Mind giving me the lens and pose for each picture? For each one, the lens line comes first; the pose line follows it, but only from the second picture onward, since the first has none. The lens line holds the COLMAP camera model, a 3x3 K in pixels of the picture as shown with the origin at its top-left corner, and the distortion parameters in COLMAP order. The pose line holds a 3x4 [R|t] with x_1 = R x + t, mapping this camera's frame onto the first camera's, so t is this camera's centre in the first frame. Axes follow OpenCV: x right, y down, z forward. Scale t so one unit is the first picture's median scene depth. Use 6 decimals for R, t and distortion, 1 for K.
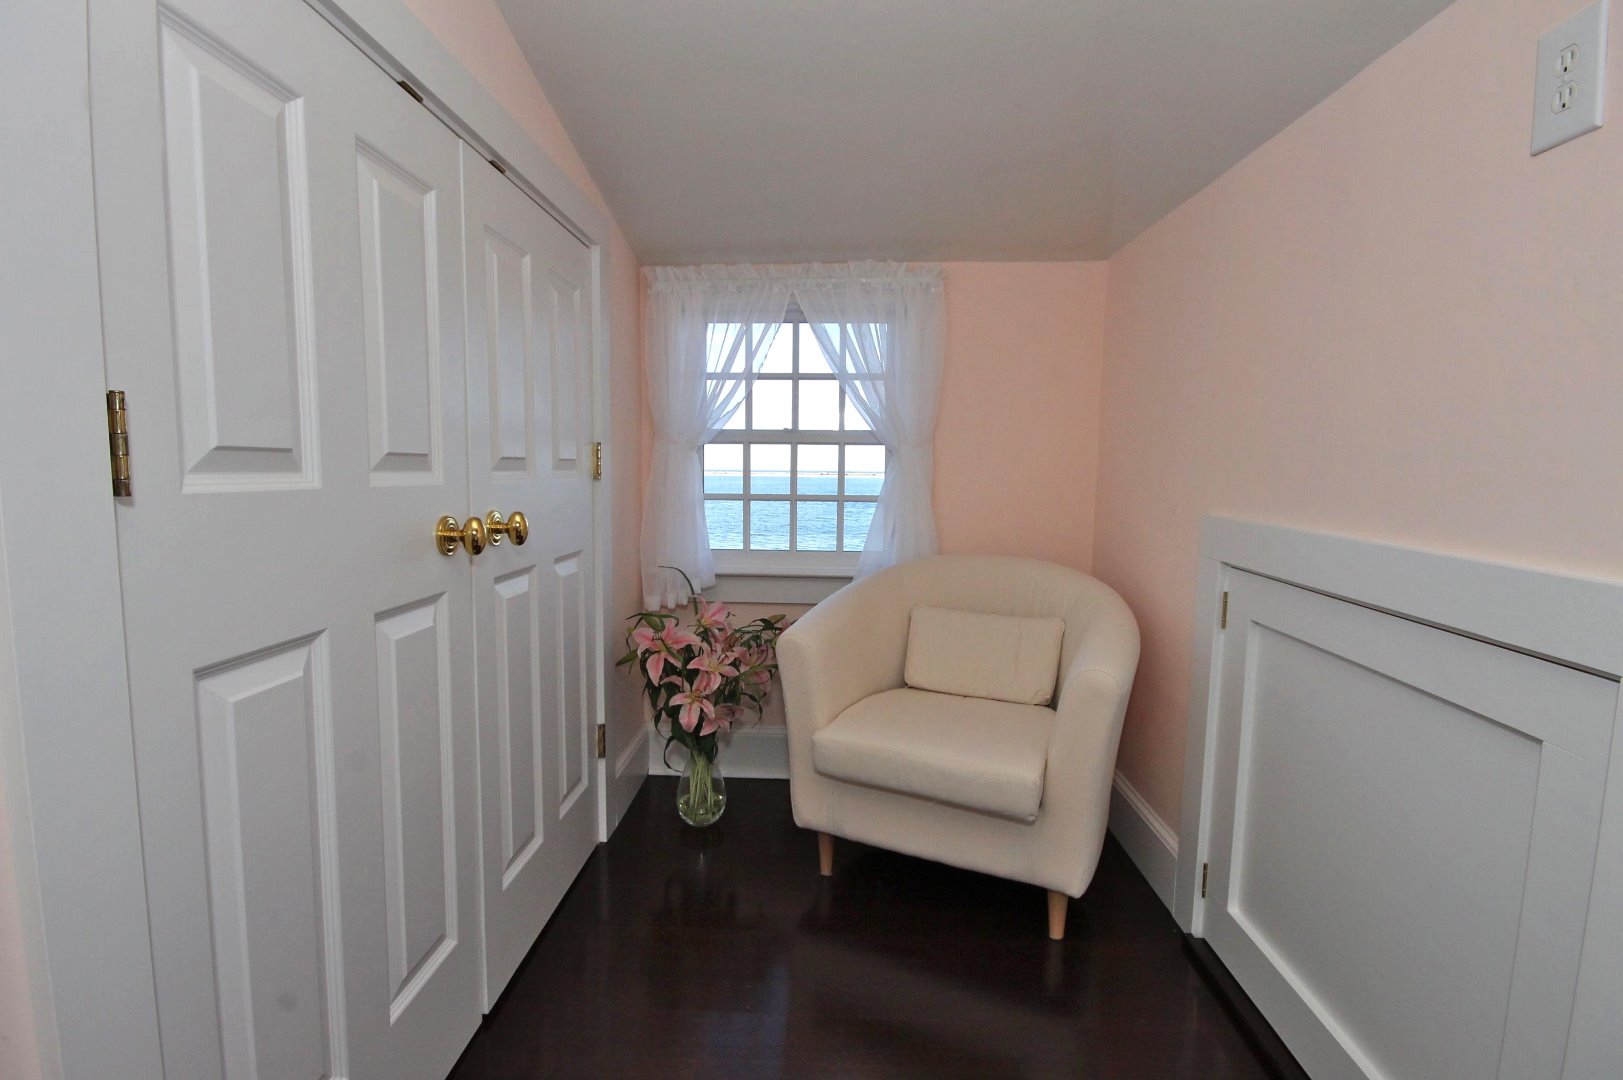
lens RADIAL K [[746.4, 0, 811.0], [0, 746.4, 536.3], [0, 0, 1]] dist [-0.003717, -0.000329]
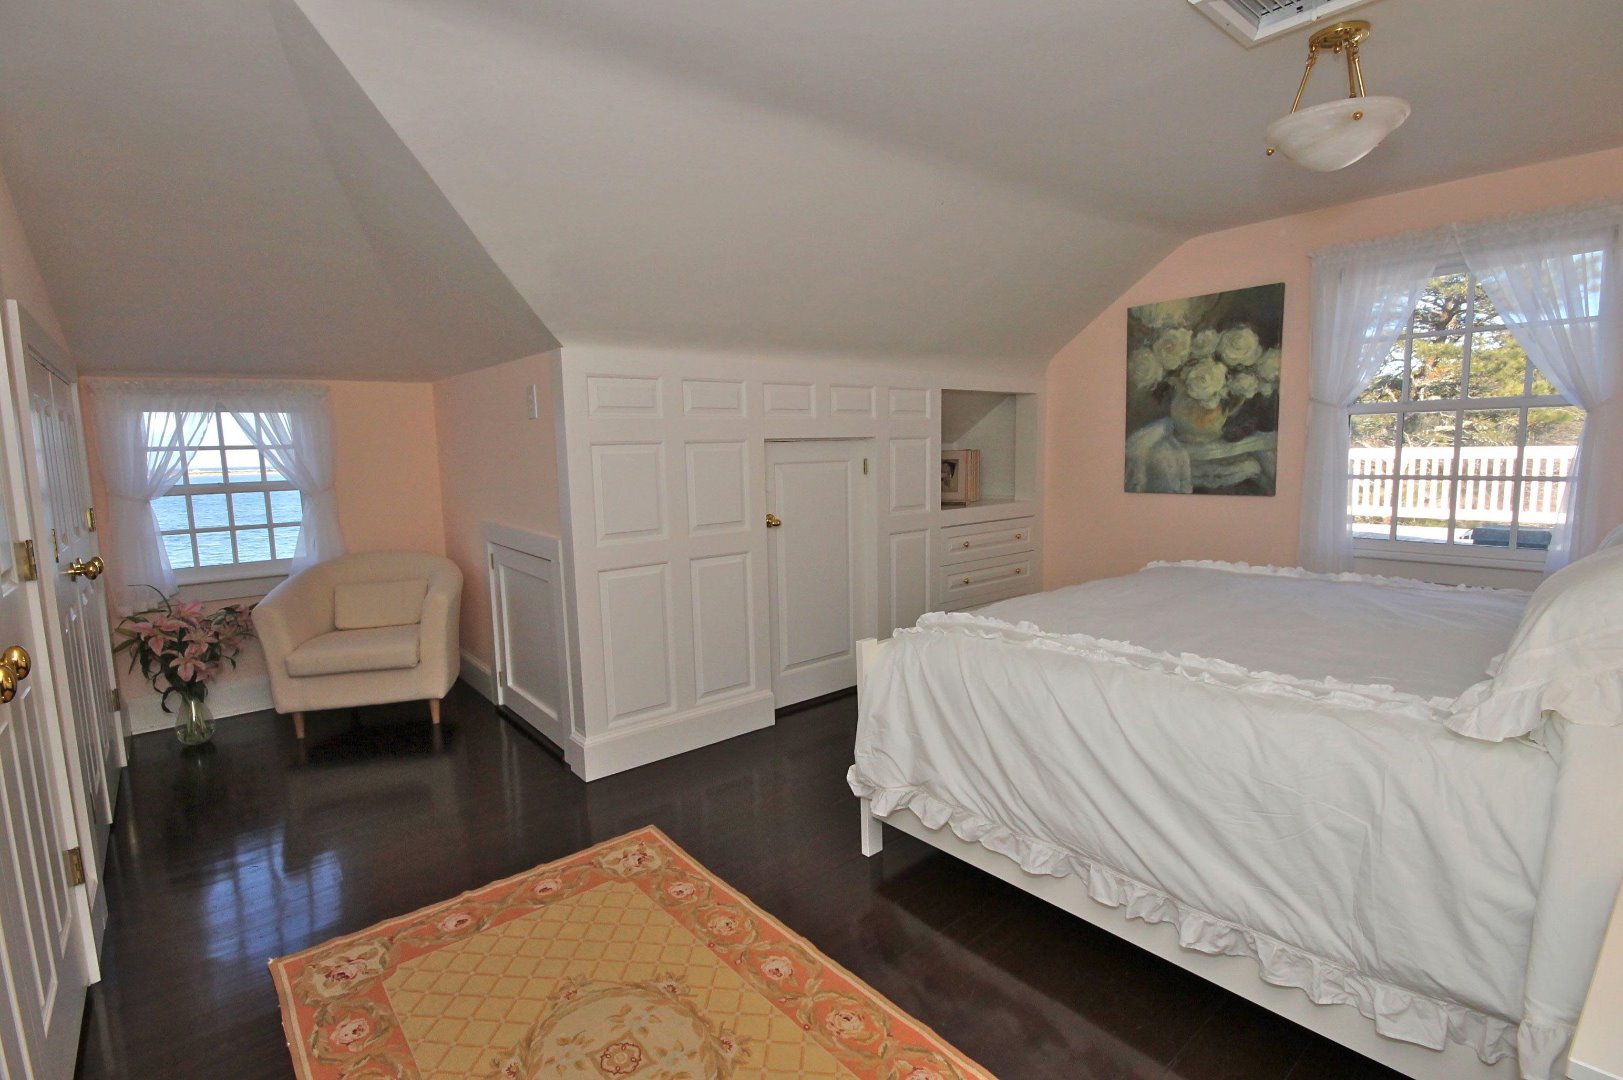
lens RADIAL K [[746.4, 0, 811.9], [0, 746.4, 540.1], [0, 0, 1]] dist [-0.003717, -0.000329]
pose [[0.733339, -0.111531, 0.670652, -0.208415], [0.093157, 0.993632, 0.063378, -0.017230], [-0.673450, 0.015998, 0.739059, -1.064662]]
